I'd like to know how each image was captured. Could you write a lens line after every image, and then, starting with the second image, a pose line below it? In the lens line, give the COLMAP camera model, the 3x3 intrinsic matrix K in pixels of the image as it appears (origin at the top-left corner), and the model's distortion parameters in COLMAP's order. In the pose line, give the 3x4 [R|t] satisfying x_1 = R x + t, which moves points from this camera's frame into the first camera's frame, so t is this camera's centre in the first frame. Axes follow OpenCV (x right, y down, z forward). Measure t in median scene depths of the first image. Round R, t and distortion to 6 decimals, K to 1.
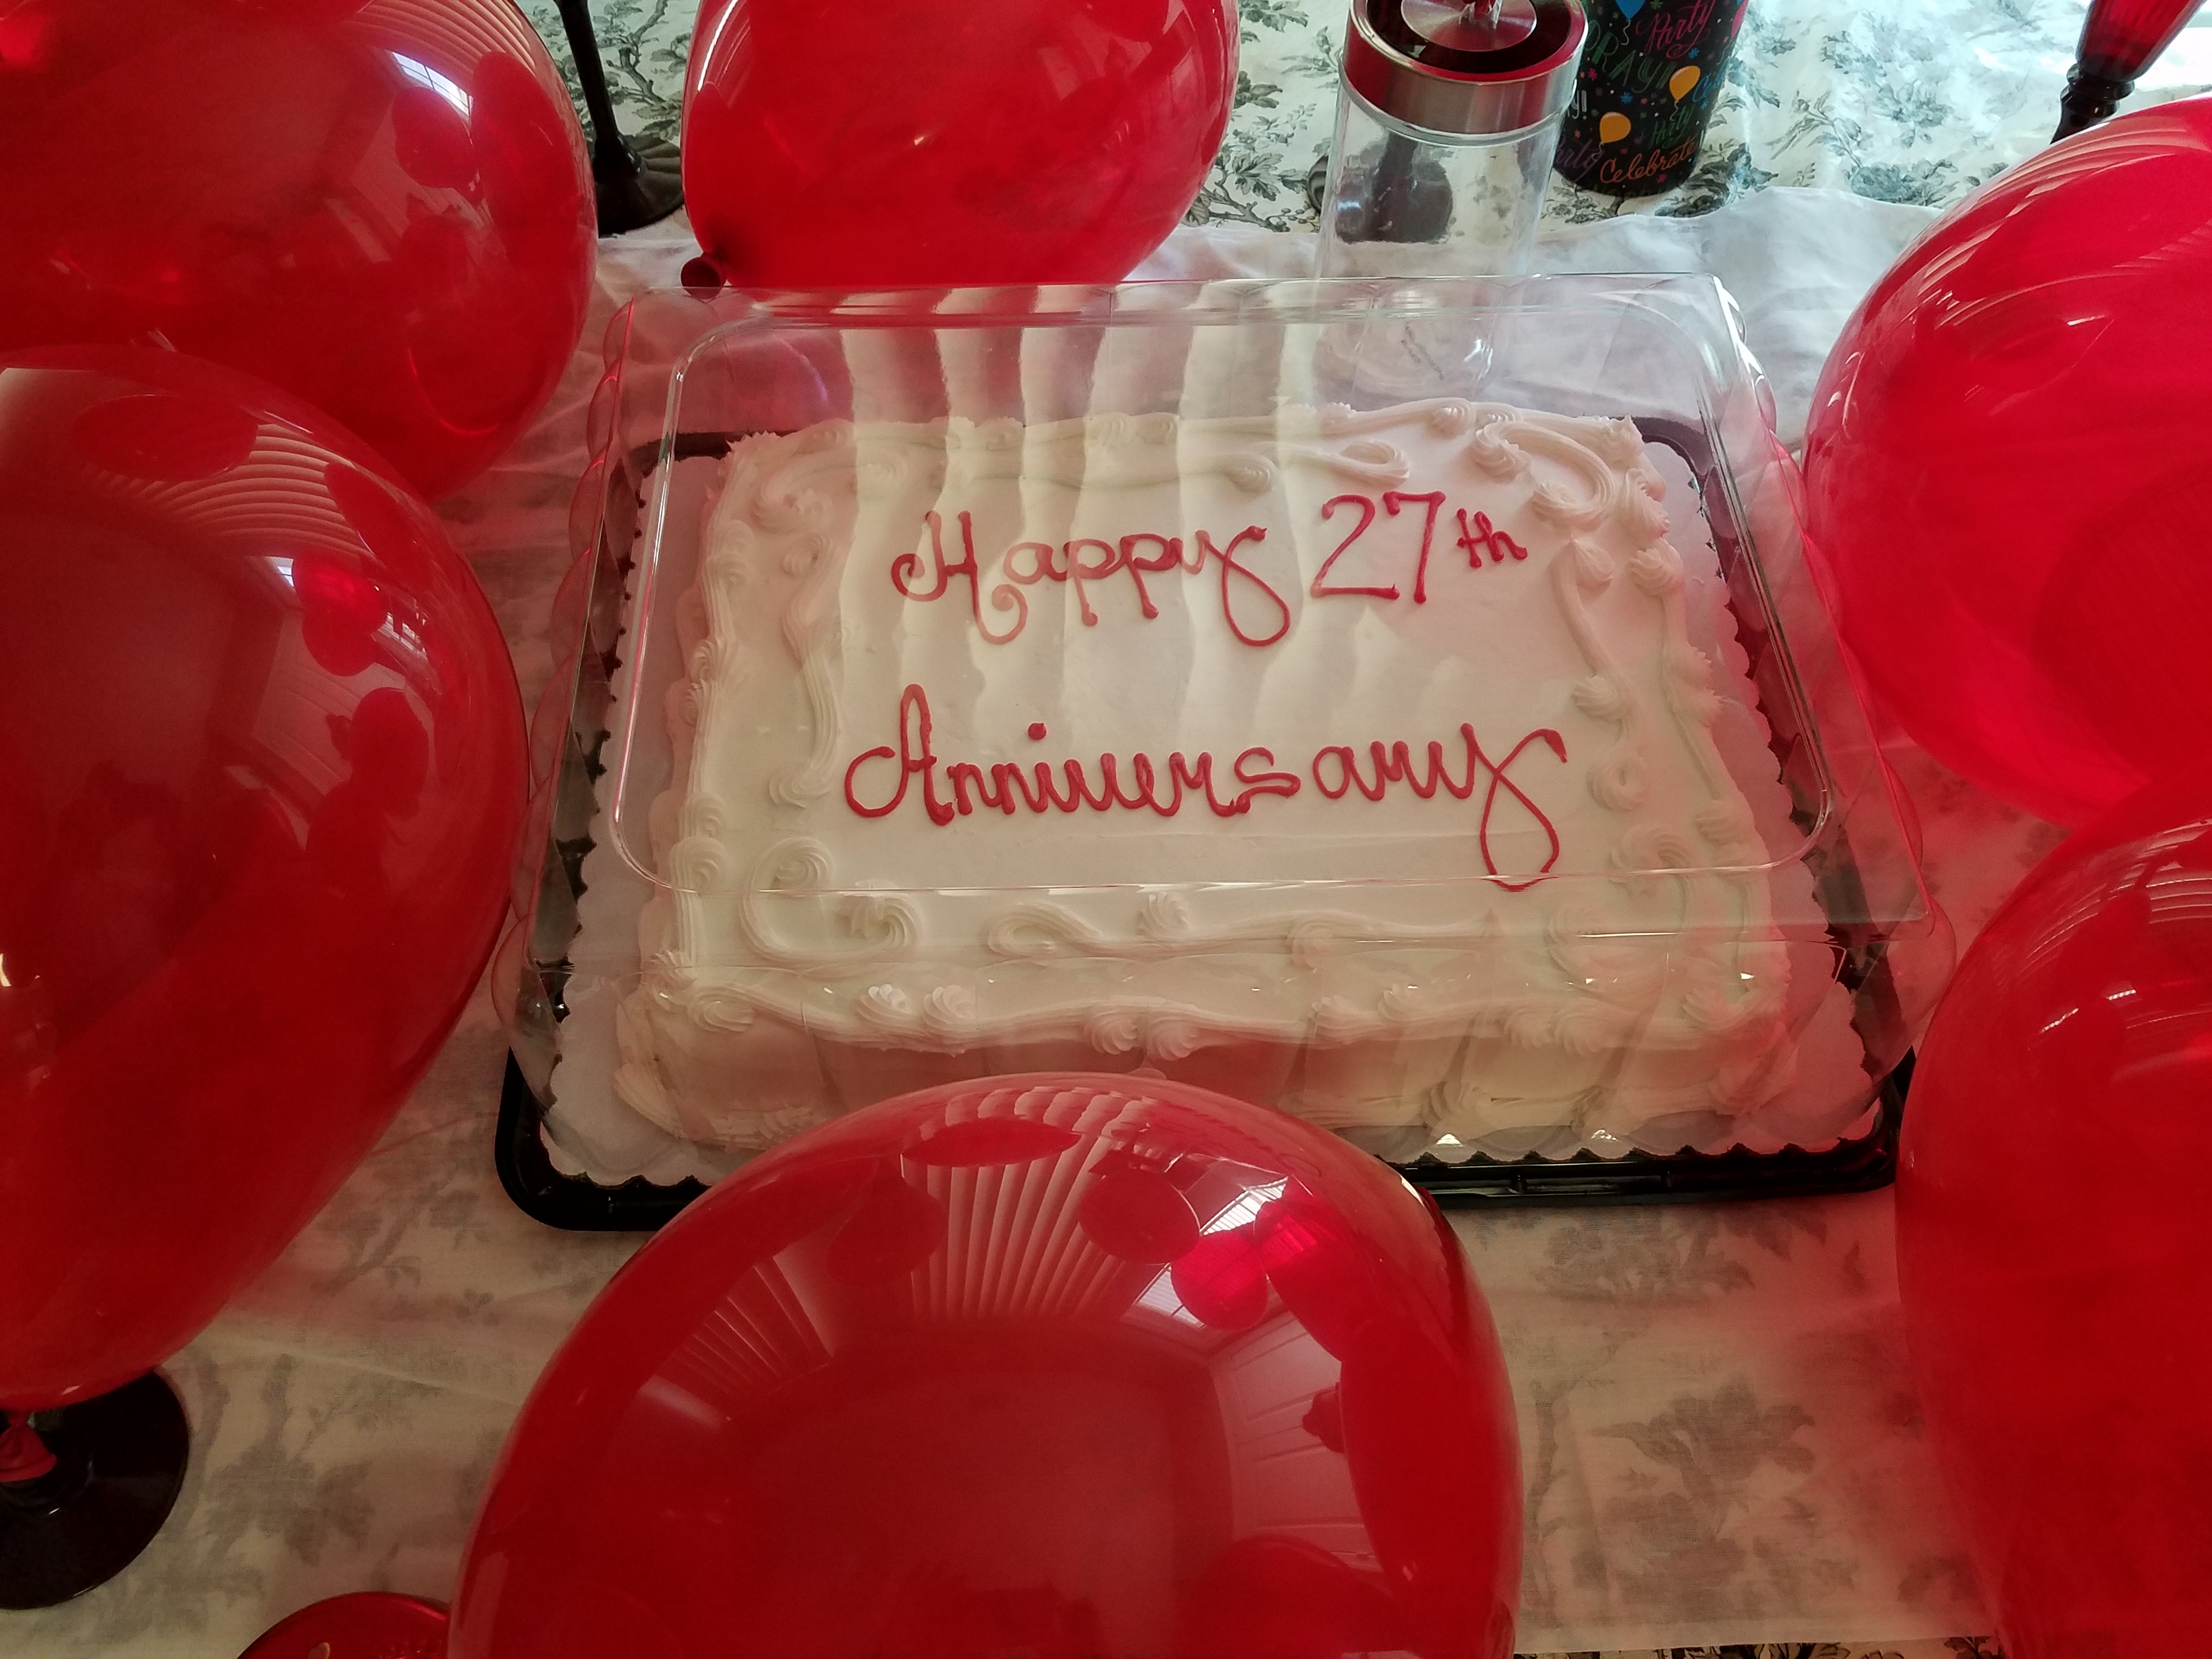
lens RADIAL K [[1752.8, 0, 1115.9], [0, 1752.8, 859.6], [0, 0, 1]] dist [-0.017346, 0.008330]
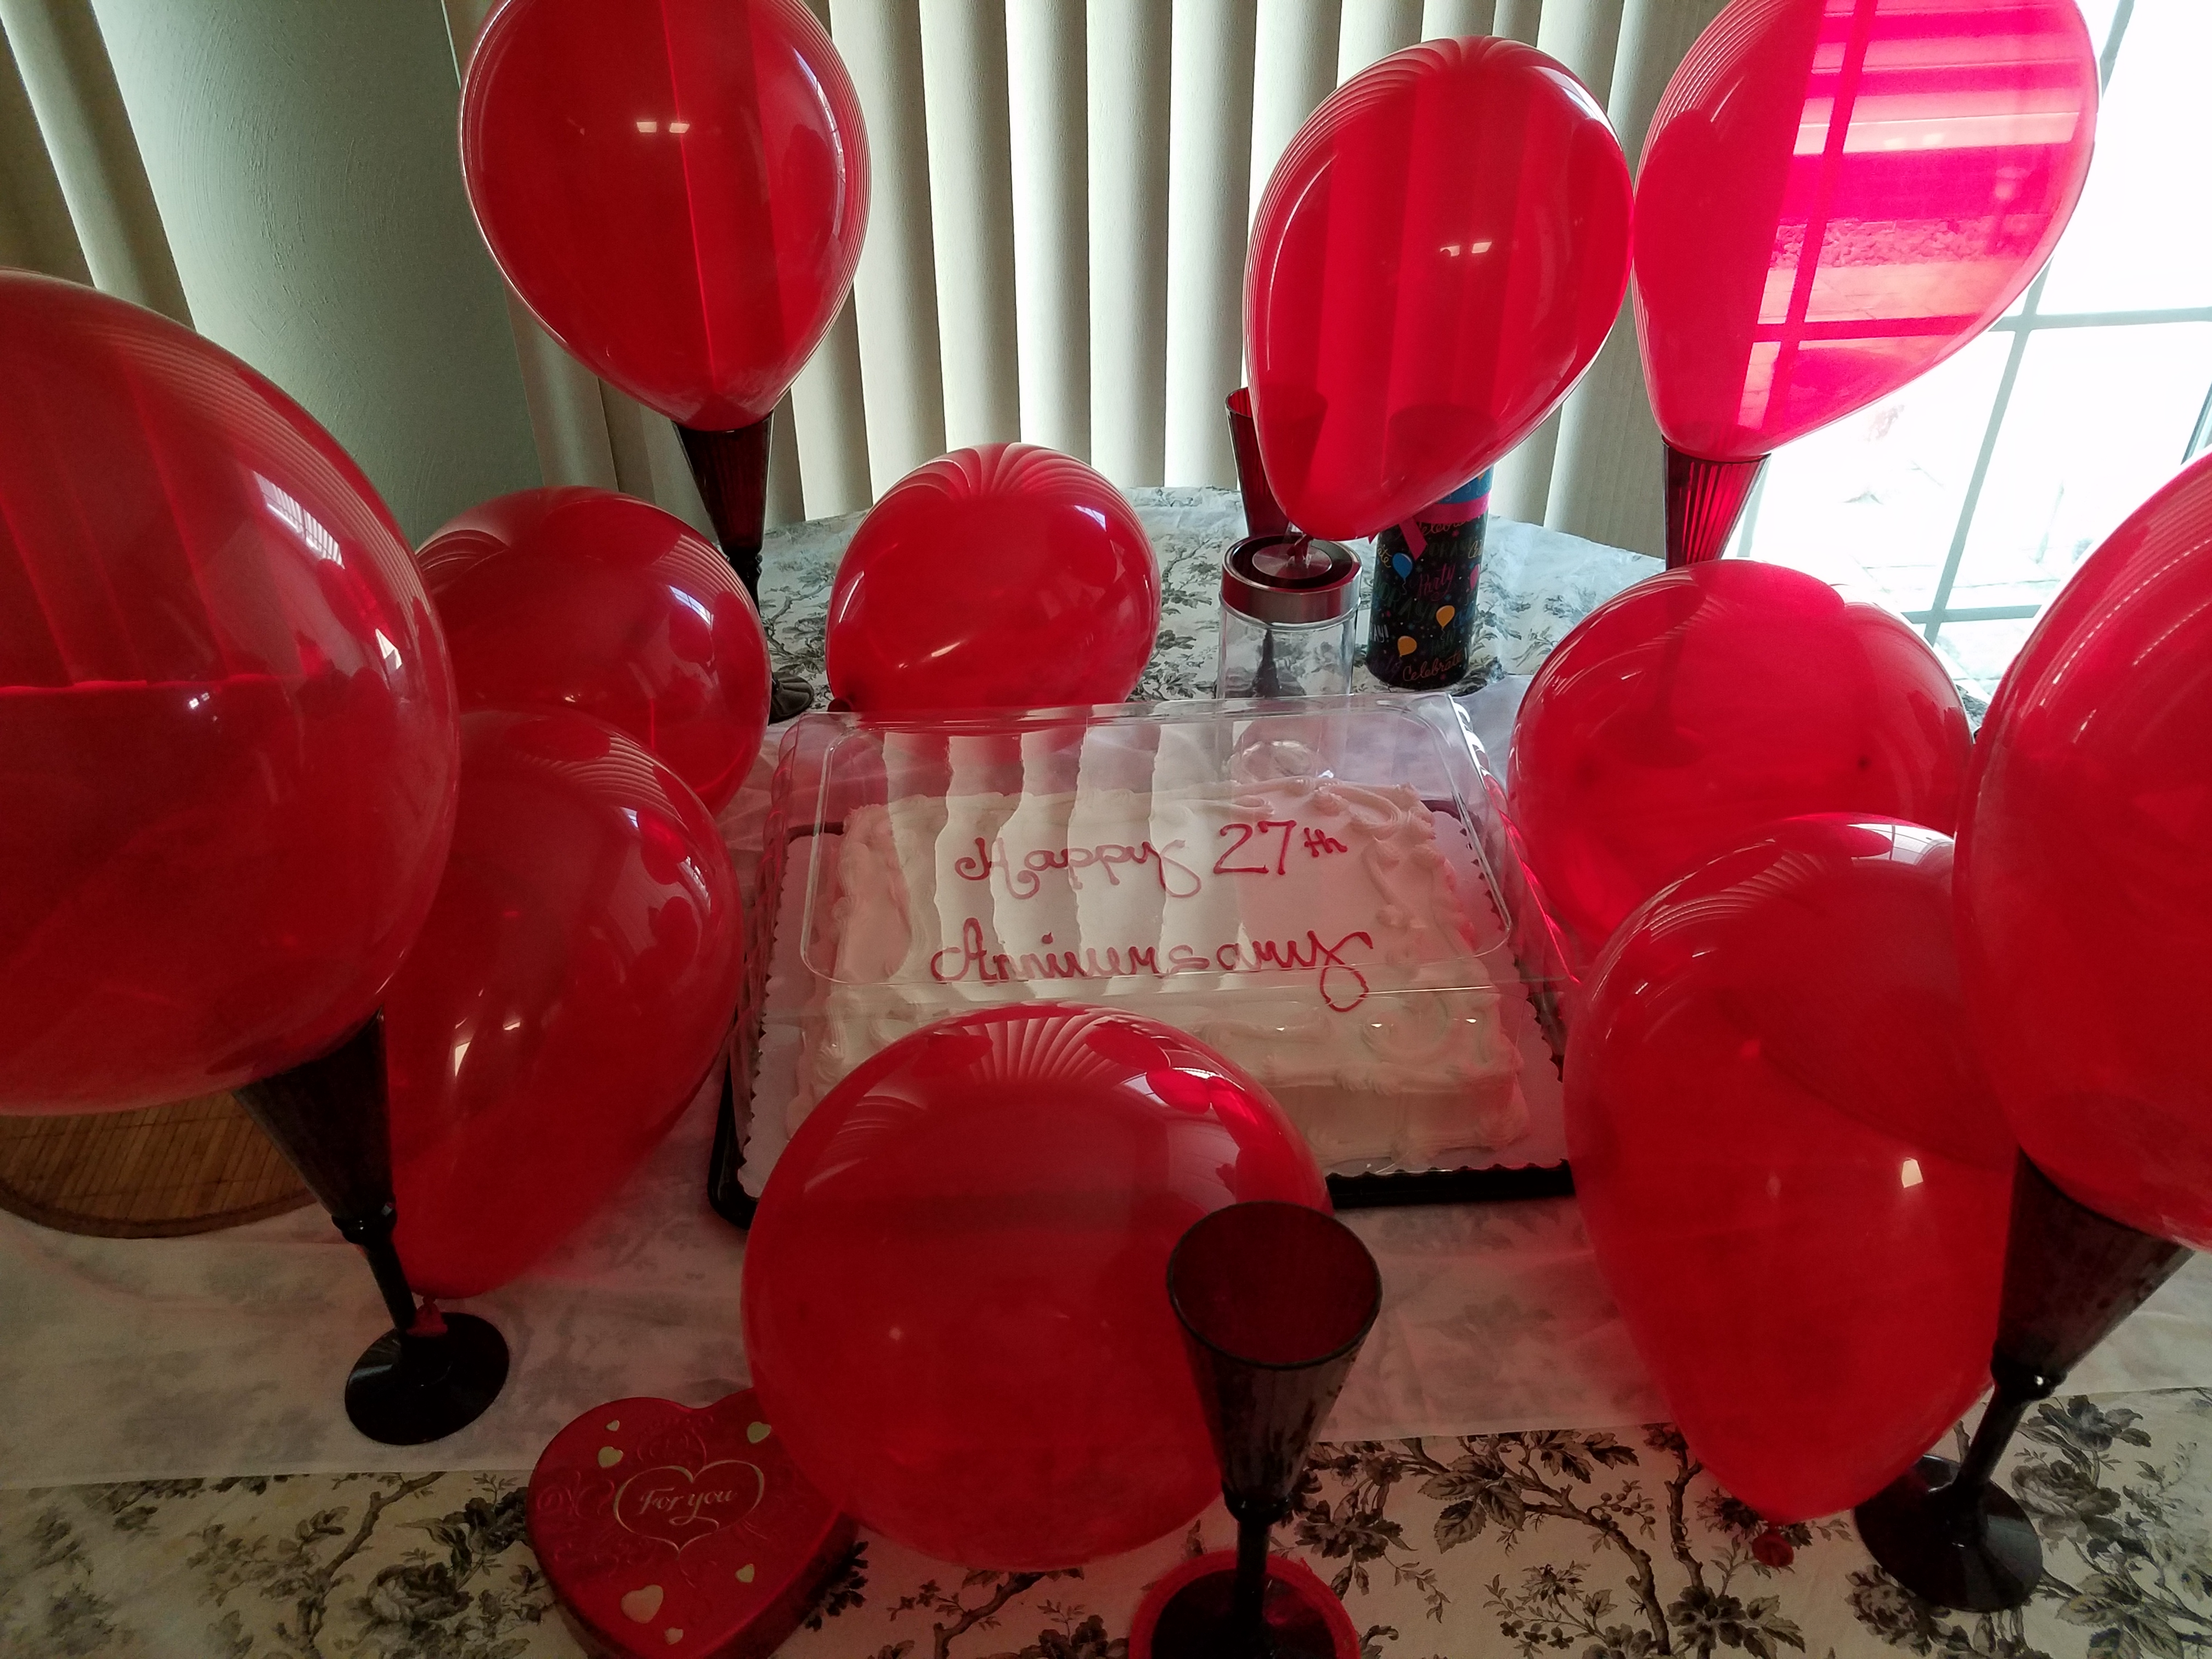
lens RADIAL K [[1752.8, 0, 1115.9], [0, 1752.8, 859.6], [0, 0, 1]] dist [-0.017346, 0.008330]
pose [[0.999498, -0.029023, 0.012699, 0.000398], [0.031656, 0.930357, -0.365287, 0.455832], [-0.001213, 0.365506, 0.930808, -0.547046]]
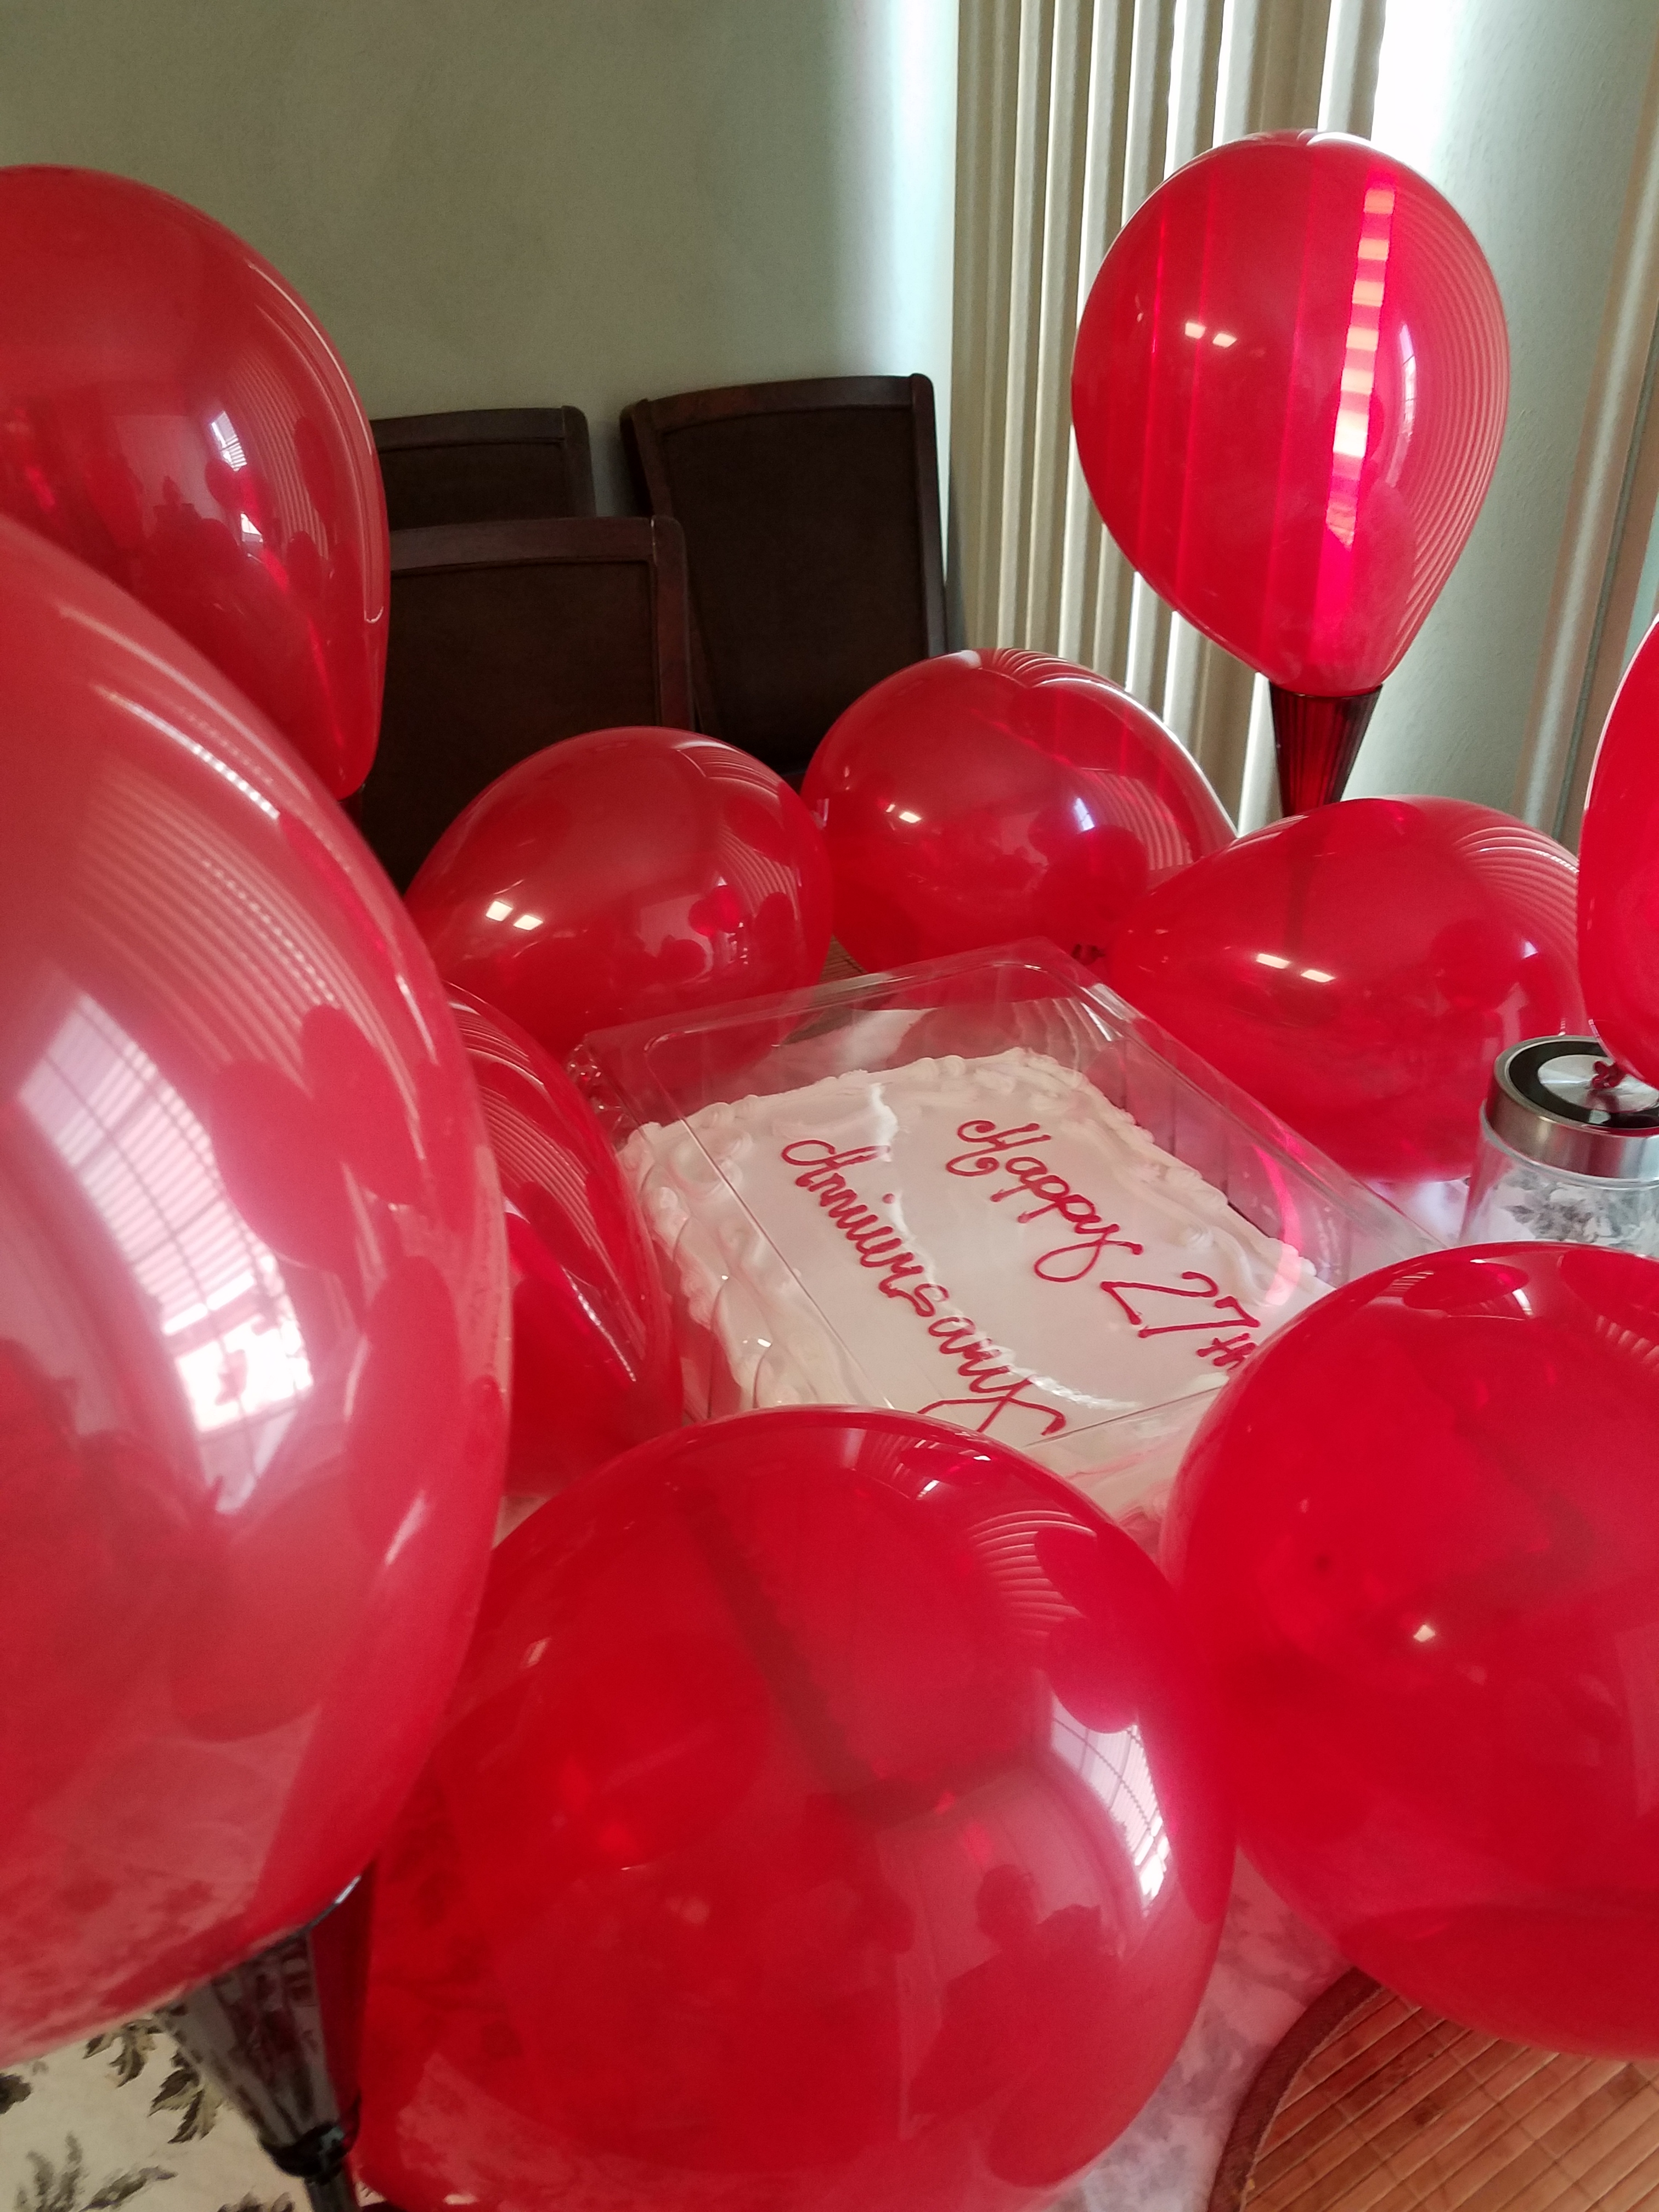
lens RADIAL K [[1752.8, 0, 829.5], [0, 1752.8, 1106.0], [0, 0, 1]] dist [-0.017346, 0.008330]
pose [[0.365226, 0.461198, -0.808645, 1.101524], [-0.766222, 0.642257, 0.020236, -0.114281], [0.528691, 0.612211, 0.587949, 0.044389]]
